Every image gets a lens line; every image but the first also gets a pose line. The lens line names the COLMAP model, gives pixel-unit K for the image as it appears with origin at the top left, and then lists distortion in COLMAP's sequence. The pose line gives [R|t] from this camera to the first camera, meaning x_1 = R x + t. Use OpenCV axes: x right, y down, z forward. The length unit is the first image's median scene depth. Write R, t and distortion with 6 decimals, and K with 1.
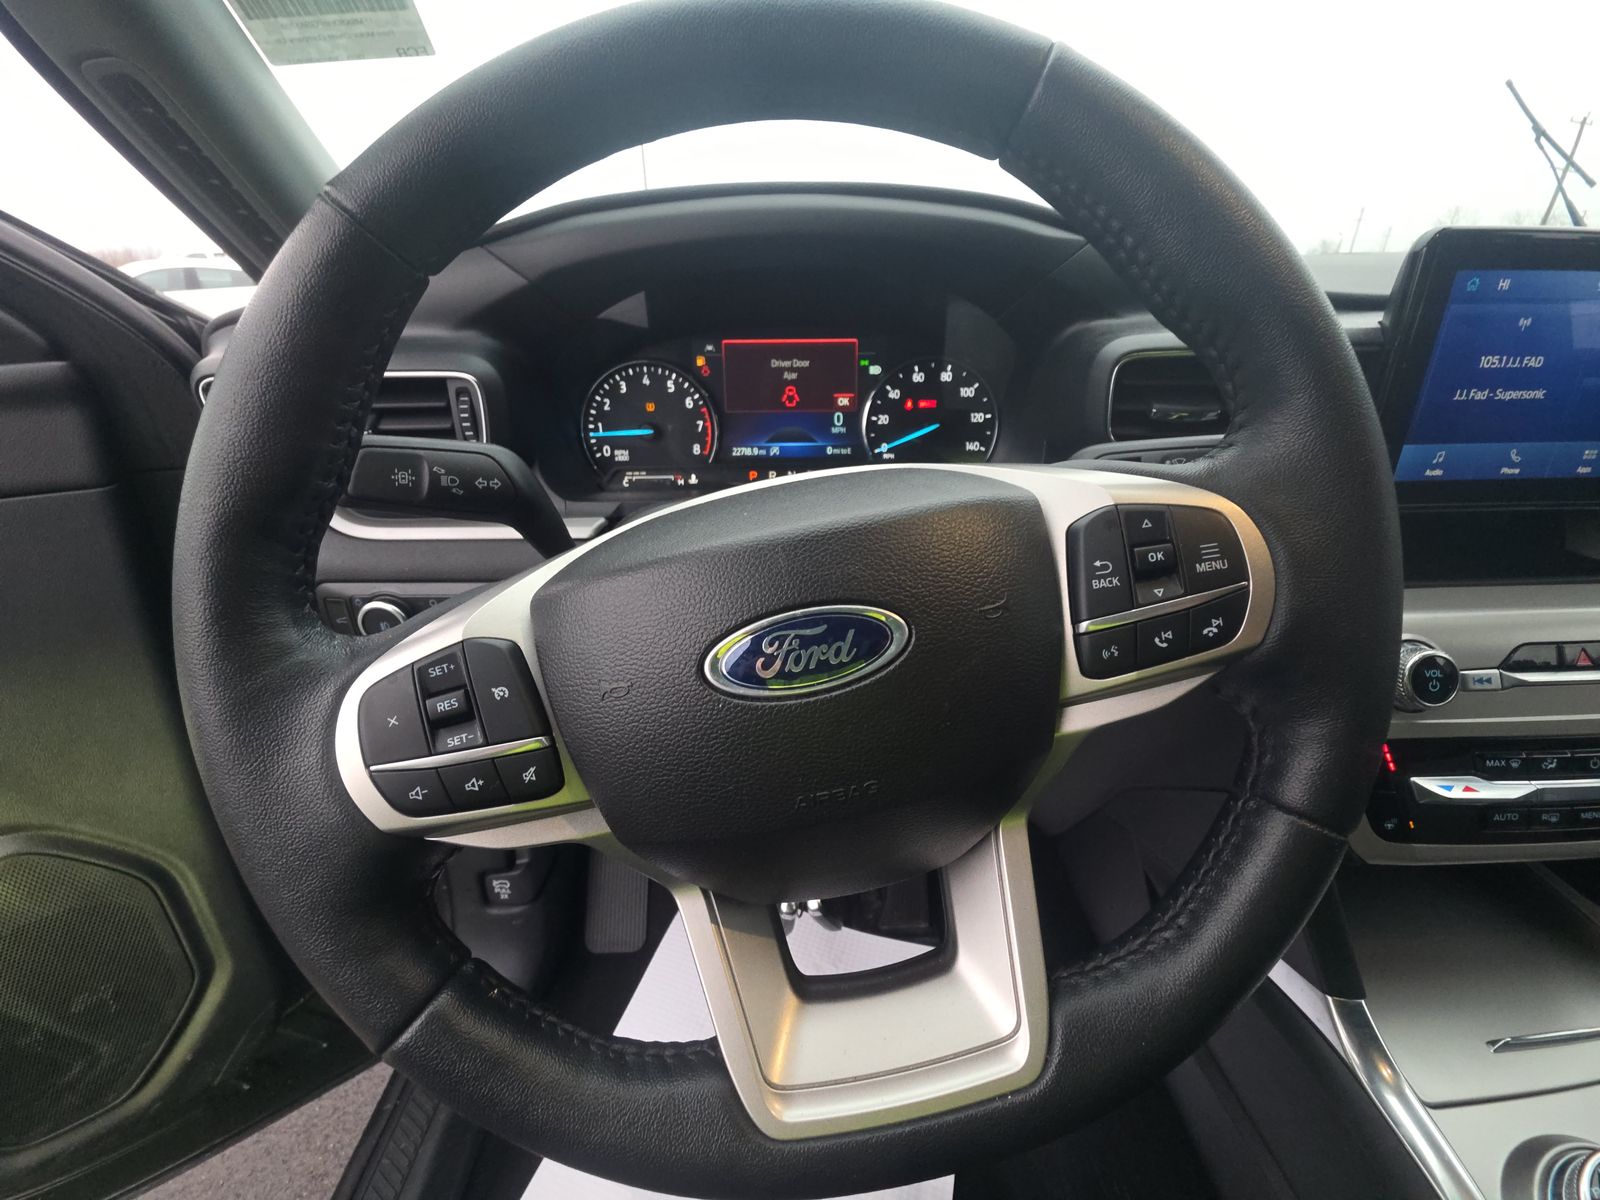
lens RADIAL K [[654.5, 0, 805.2], [0, 654.5, 600.0], [0, 0, 1]] dist [0.001230, 0.000013]
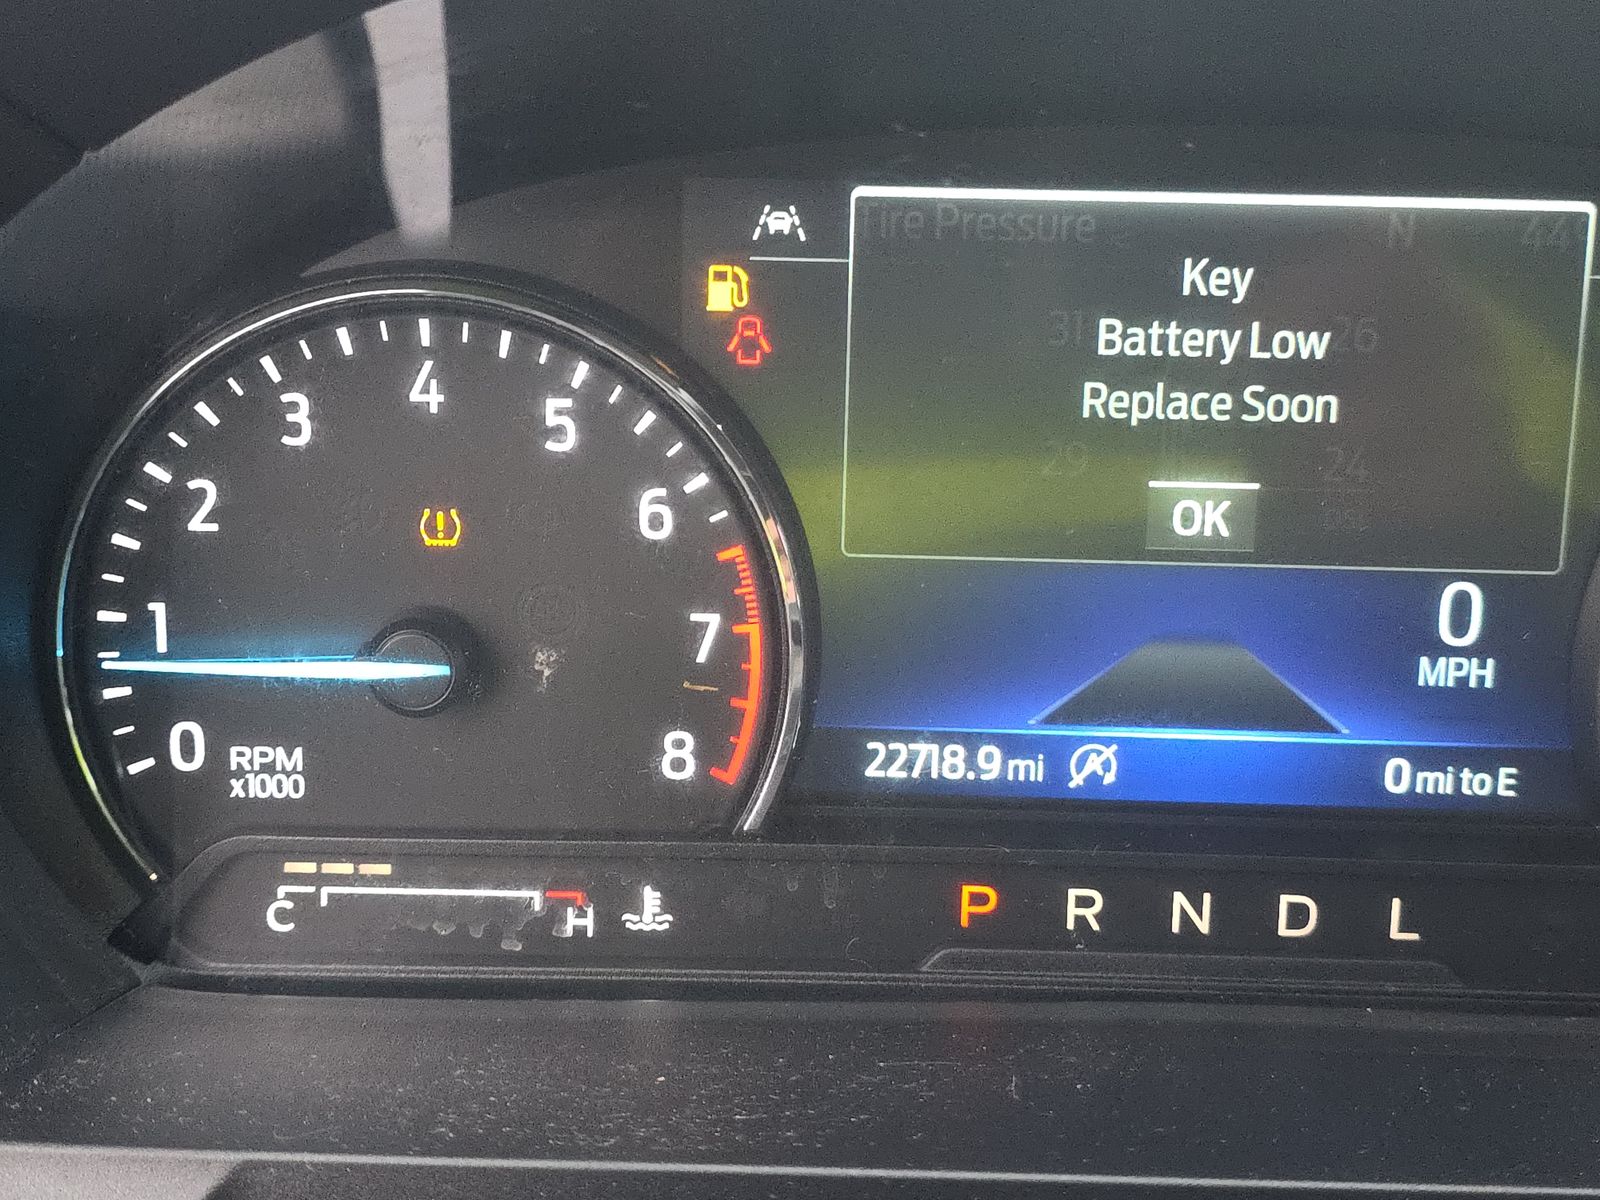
lens RADIAL K [[2146.2, 0, 798.3], [0, 2146.2, 601.2], [0, 0, 1]] dist [0.083033, 0.000000]
pose [[0.998461, 0.039932, -0.038484, -0.112729], [-0.043373, 0.994703, -0.093188, -0.222463], [0.034559, 0.094714, 0.994904, 0.407326]]
